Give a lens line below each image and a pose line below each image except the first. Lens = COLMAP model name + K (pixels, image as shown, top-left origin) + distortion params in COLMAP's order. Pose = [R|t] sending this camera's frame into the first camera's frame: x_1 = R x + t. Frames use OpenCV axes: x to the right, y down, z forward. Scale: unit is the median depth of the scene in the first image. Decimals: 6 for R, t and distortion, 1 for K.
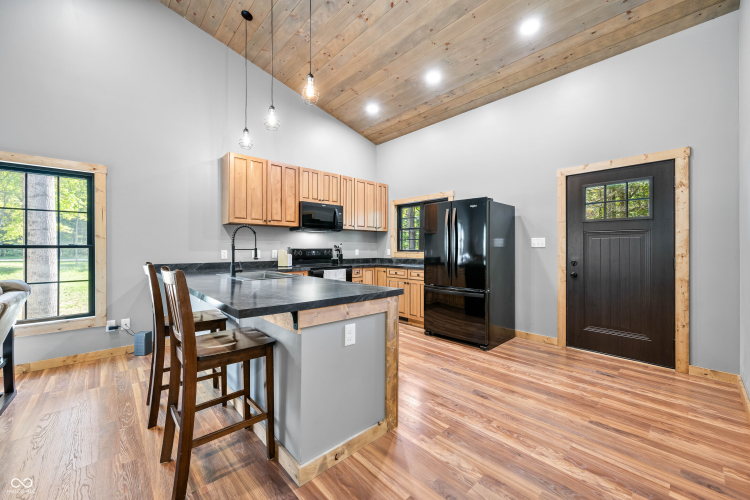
lens RADIAL K [[302.7, 0, 380.3], [0, 302.7, 250.1], [0, 0, 1]] dist [0.005685, 0.000363]
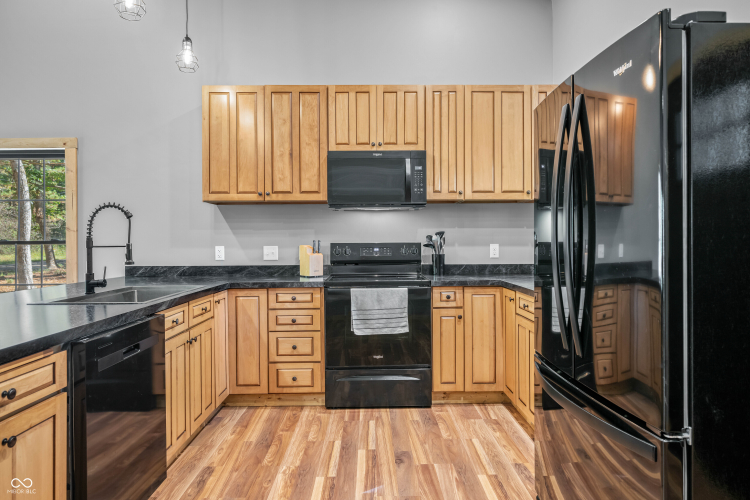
lens RADIAL K [[519.1, 0, 369.6], [0, 519.1, 243.0], [0, 0, 1]] dist [-0.008981, -0.001009]
pose [[0.733693, -0.001621, -0.679479, 0.362604], [0.001564, 0.999999, -0.000698, -0.004527], [0.679480, -0.000551, 0.733694, 0.370022]]
